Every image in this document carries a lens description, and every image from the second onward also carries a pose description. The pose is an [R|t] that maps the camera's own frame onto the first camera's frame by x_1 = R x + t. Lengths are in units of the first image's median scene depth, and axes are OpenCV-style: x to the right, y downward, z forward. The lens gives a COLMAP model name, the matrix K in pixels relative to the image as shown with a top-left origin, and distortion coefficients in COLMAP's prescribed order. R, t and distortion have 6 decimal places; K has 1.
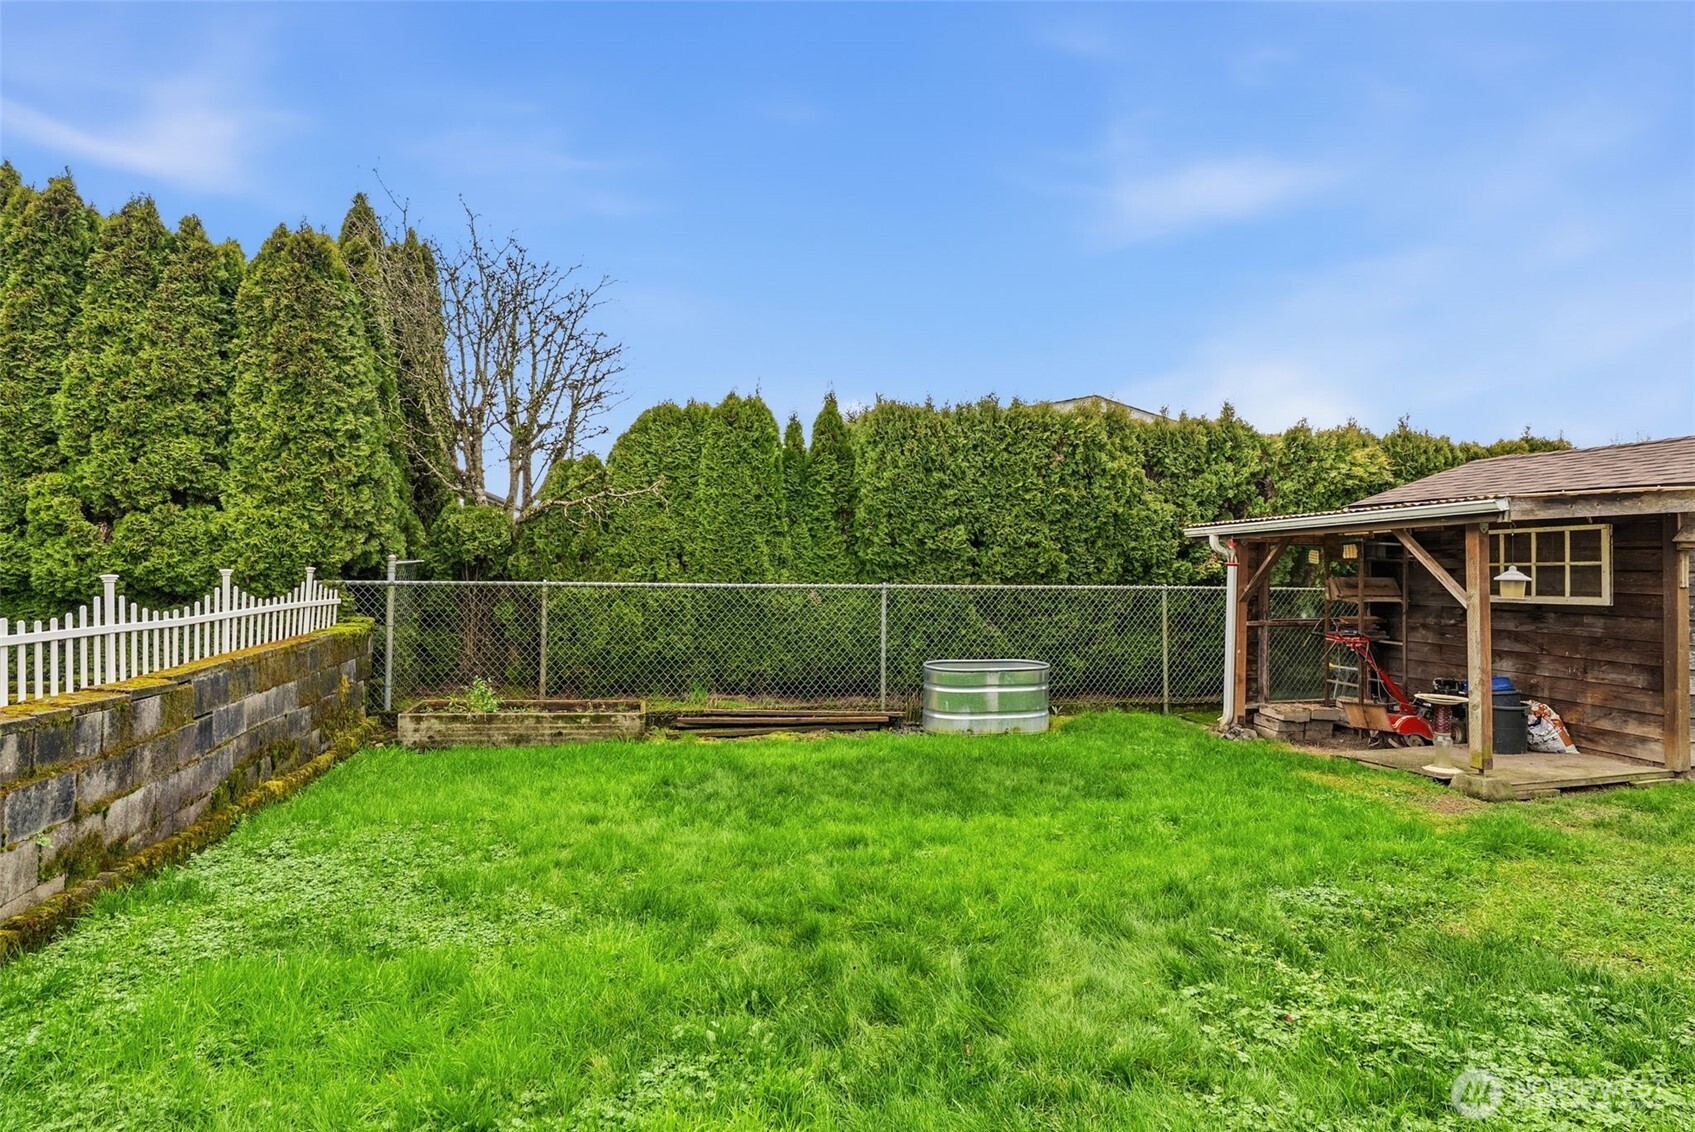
lens RADIAL K [[833.9, 0, 854.2], [0, 833.9, 539.0], [0, 0, 1]] dist [-0.003101, 0.000526]
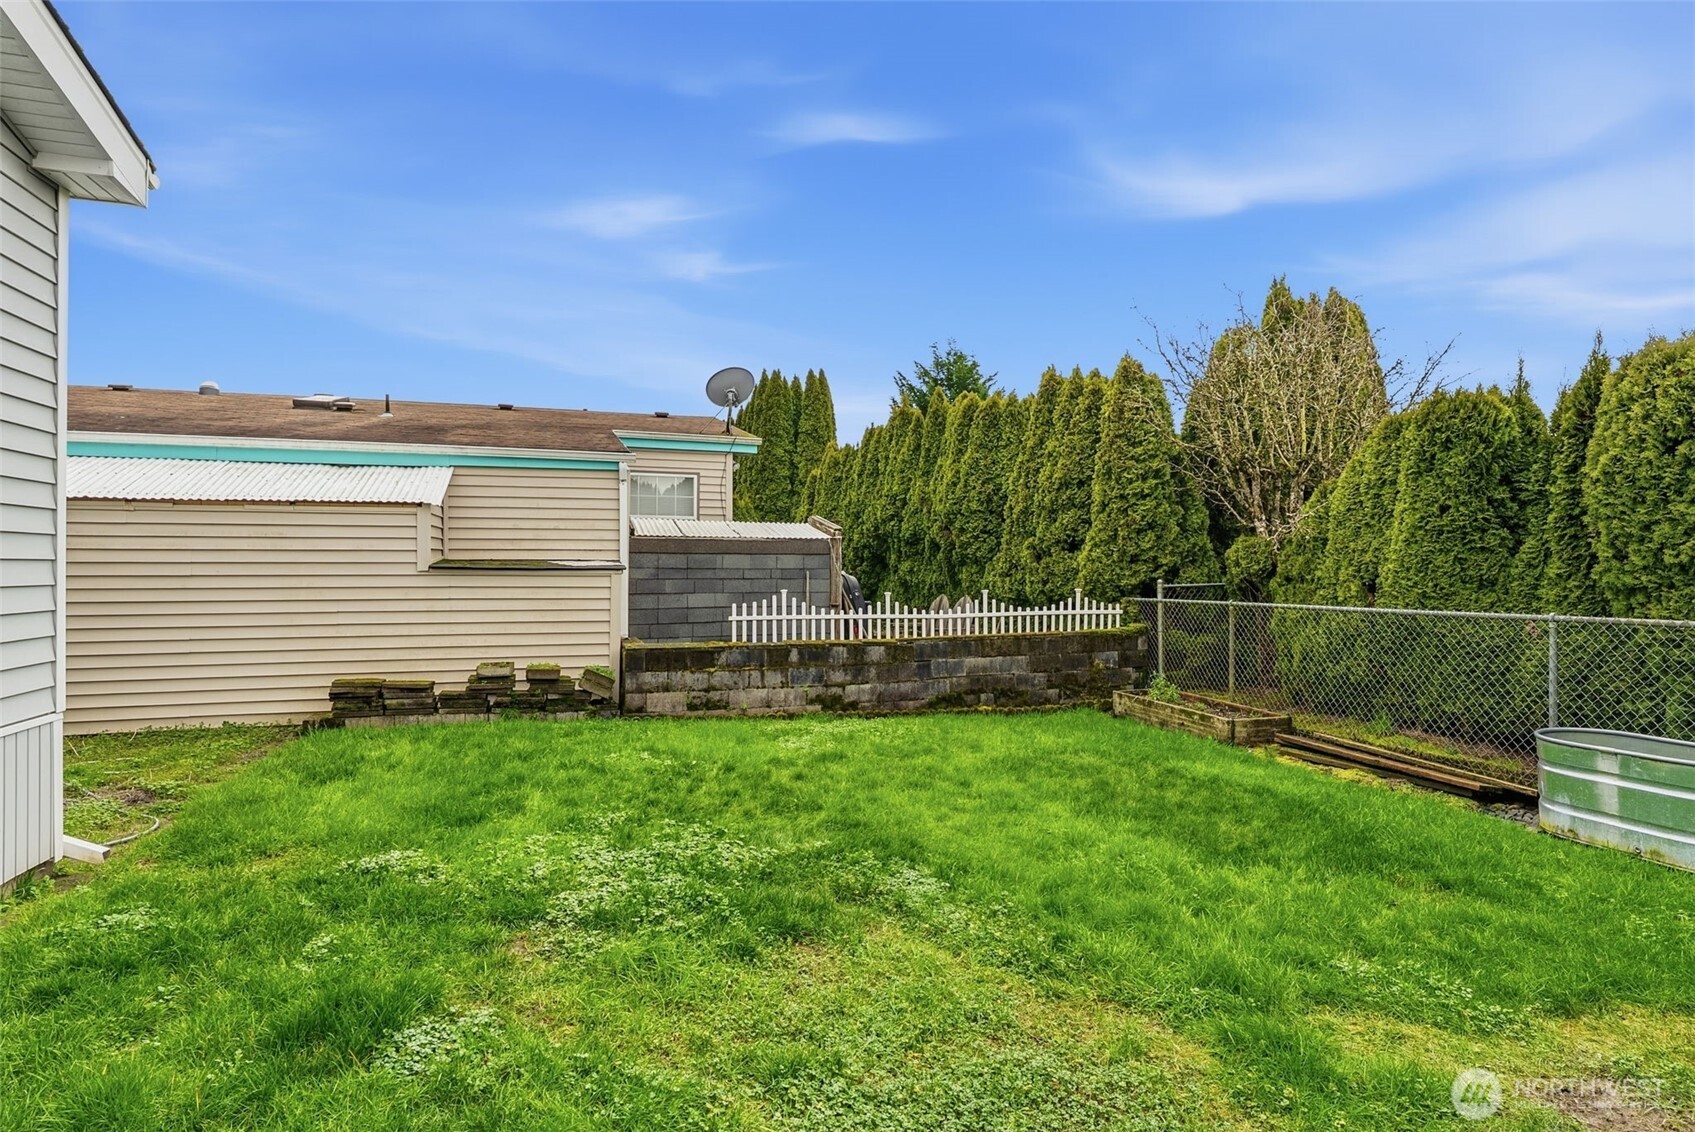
lens RADIAL K [[782.3, 0, 847.5], [0, 782.3, 566.0], [0, 0, 1]] dist [-0.019937, 0.010218]
pose [[0.154016, -0.024347, -0.987768, 0.680840], [0.030875, 0.999327, -0.019818, 0.006064], [0.987586, -0.027445, 0.154664, 0.320178]]
